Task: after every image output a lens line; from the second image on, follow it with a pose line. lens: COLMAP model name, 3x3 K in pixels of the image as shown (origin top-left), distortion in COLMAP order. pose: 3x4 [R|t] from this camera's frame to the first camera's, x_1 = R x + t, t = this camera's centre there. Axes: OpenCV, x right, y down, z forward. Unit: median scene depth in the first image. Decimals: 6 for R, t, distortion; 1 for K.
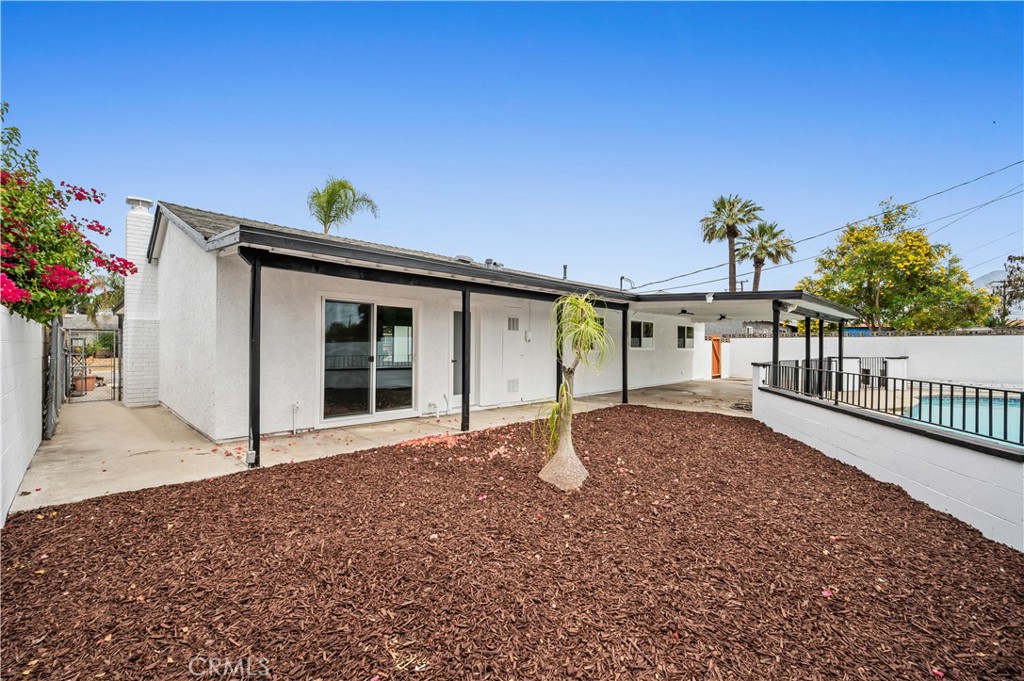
lens RADIAL K [[415.9, 0, 508.4], [0, 415.9, 342.6], [0, 0, 1]] dist [-0.003303, -0.000114]
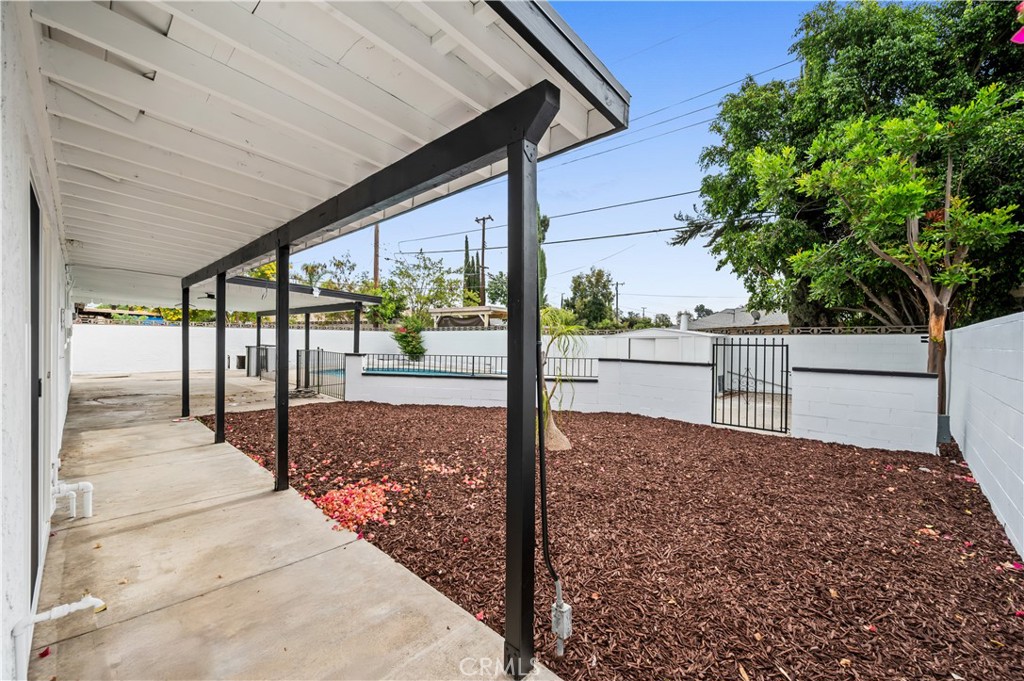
lens RADIAL K [[415.9, 0, 511.4], [0, 415.9, 340.7], [0, 0, 1]] dist [-0.003303, -0.000114]
pose [[-0.036207, -0.010887, 0.999285, -0.333173], [-0.017068, 0.999802, 0.010274, -0.003114], [-0.999199, -0.016684, -0.036385, 0.295581]]
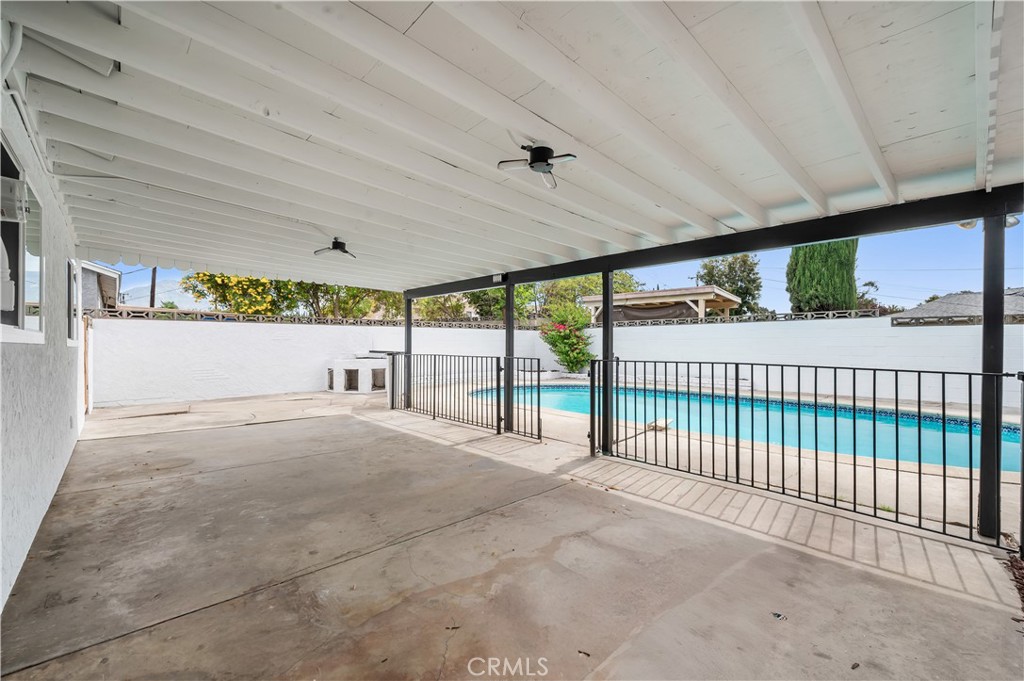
lens RADIAL K [[424.0, 0, 503.4], [0, 424.0, 342.3], [0, 0, 1]] dist [-0.002434, -0.000300]
pose [[0.041583, -0.002904, 0.999131, 0.133320], [-0.002318, 0.999993, 0.003003, 0.014531], [-0.999132, -0.002441, 0.041576, 0.718291]]
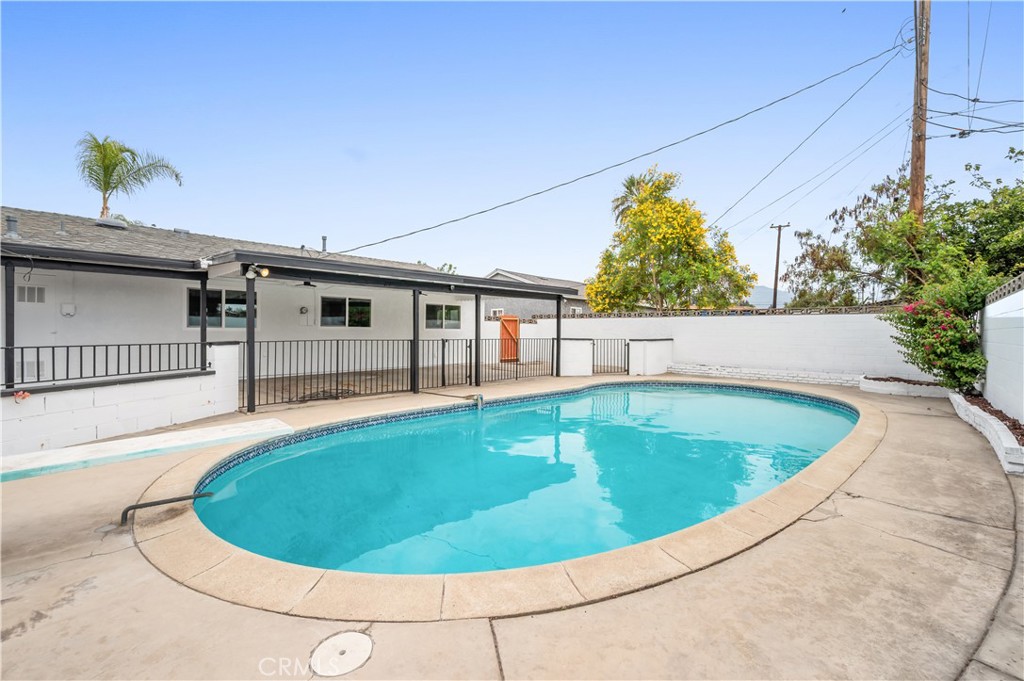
lens RADIAL K [[424.0, 0, 506.0], [0, 424.0, 335.4], [0, 0, 1]] dist [-0.002434, -0.000300]
pose [[0.999628, 0.005139, 0.026780, 0.577762], [-0.005504, 0.999893, 0.013578, 0.015555], [-0.026707, -0.013720, 0.999549, 0.070758]]
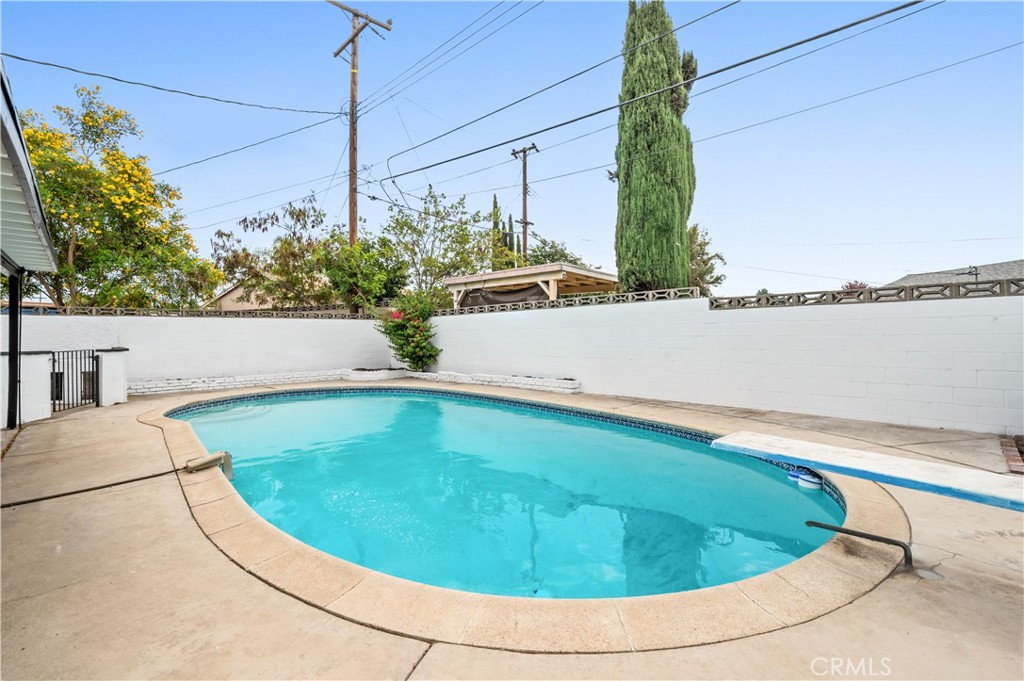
lens RADIAL K [[458.4, 0, 517.4], [0, 458.4, 327.8], [0, 0, 1]] dist [0.001501, -0.000012]
pose [[0.009502, 0.010355, 0.999901, 0.261160], [0.008103, 0.999913, -0.010432, 0.016015], [-0.999922, 0.008201, 0.009417, 0.385116]]
